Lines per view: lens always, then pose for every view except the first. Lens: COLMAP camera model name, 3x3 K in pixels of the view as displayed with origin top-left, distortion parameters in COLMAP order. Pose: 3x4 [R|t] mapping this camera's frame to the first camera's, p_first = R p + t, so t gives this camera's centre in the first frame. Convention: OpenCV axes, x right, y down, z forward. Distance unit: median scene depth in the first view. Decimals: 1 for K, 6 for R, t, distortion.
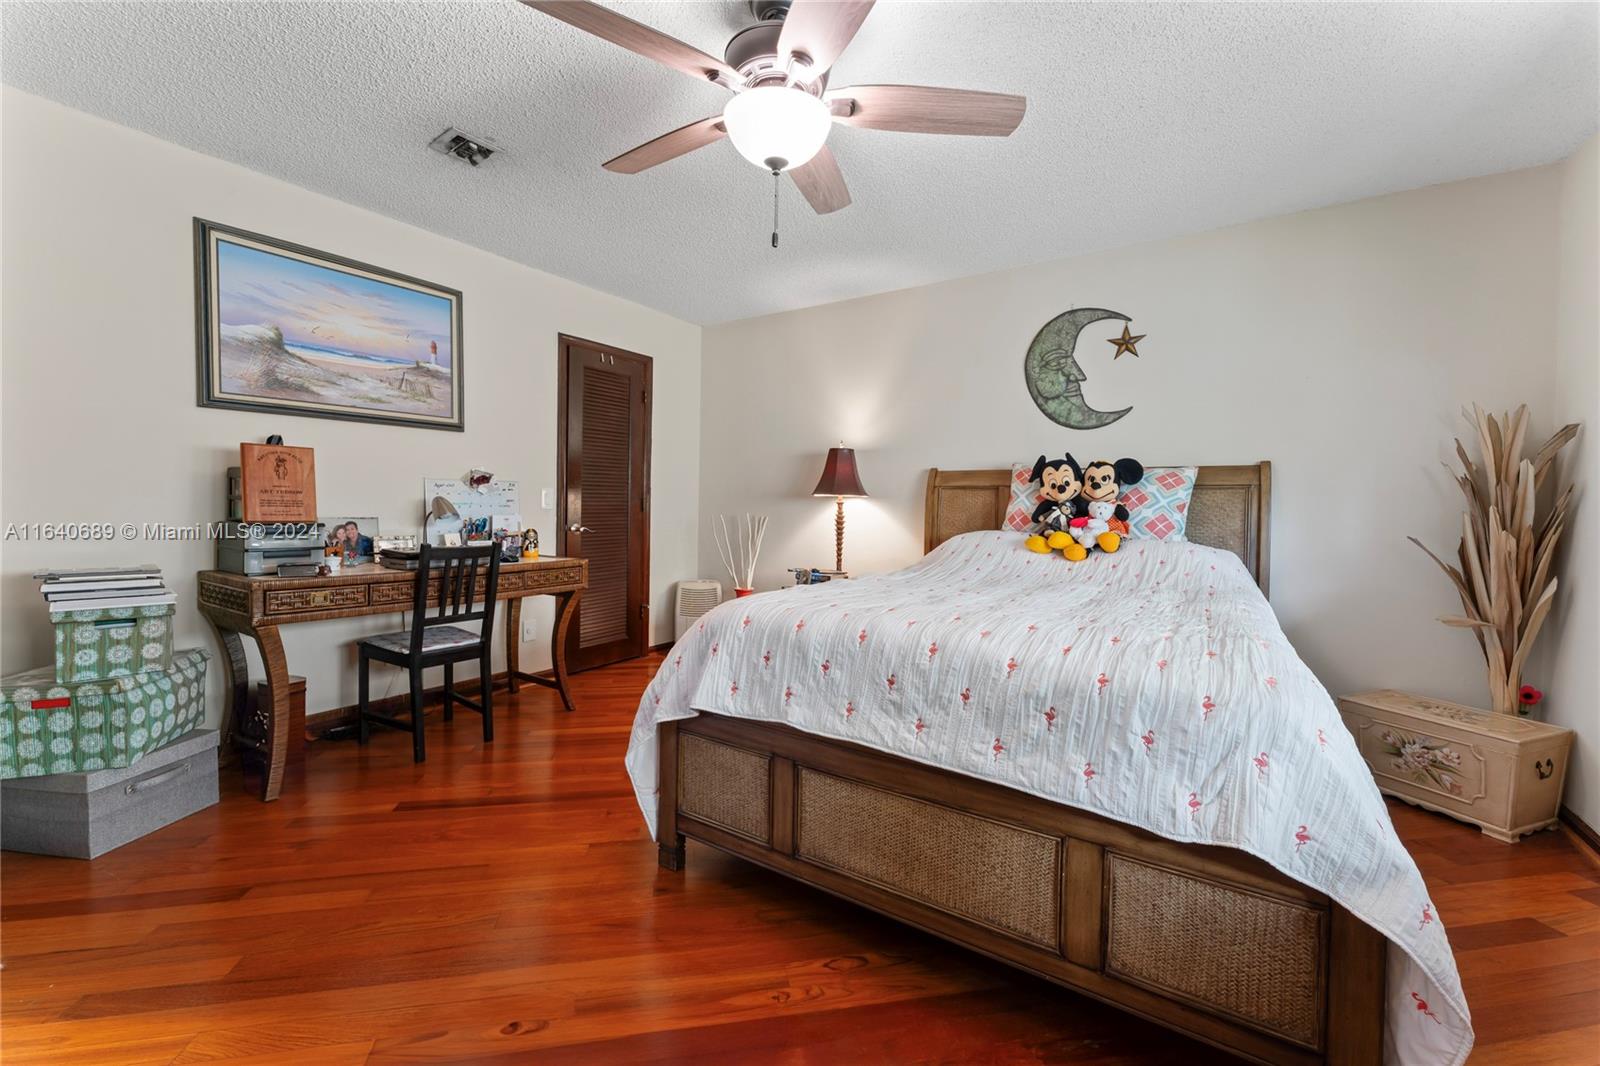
lens RADIAL K [[643.0, 0, 800.0], [0, 643.0, 528.9], [0, 0, 1]] dist [-0.003058, 0.001060]
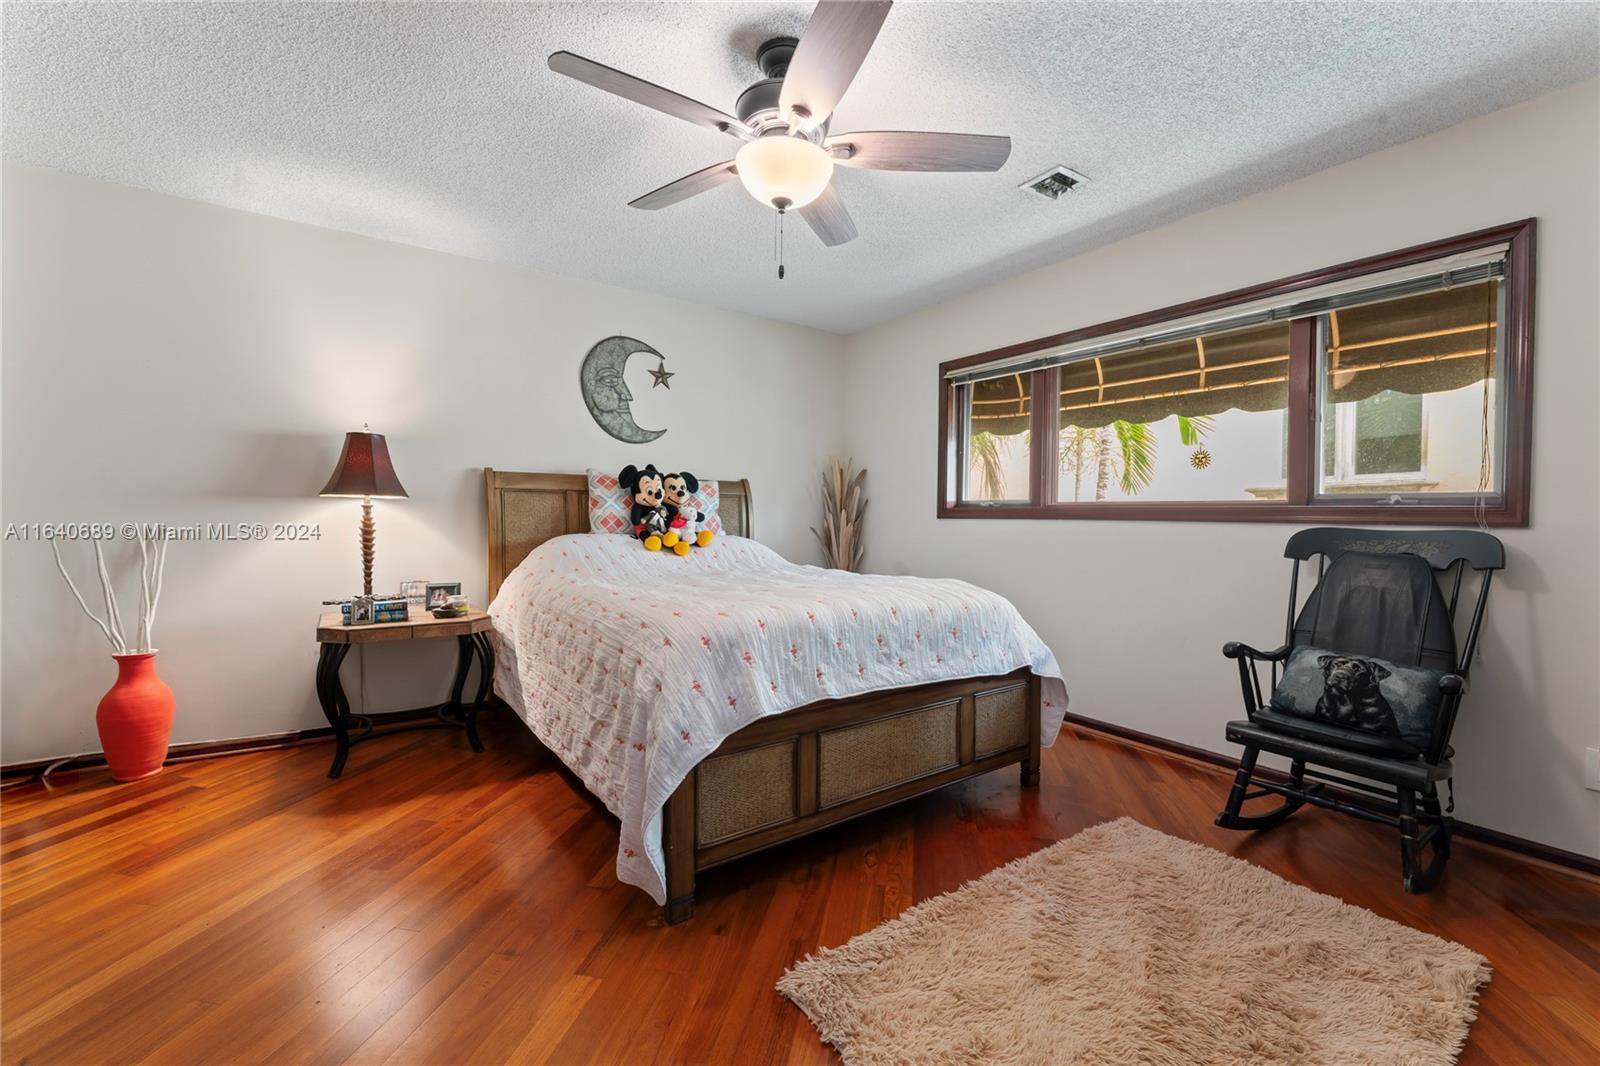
lens RADIAL K [[674.4, 0, 800.8], [0, 674.4, 530.2], [0, 0, 1]] dist [-0.005032, -0.000250]
pose [[0.347905, -0.032925, 0.936952, -0.611923], [0.029279, 0.999277, 0.024243, -0.020214], [-0.937073, 0.018998, 0.348617, 0.309447]]
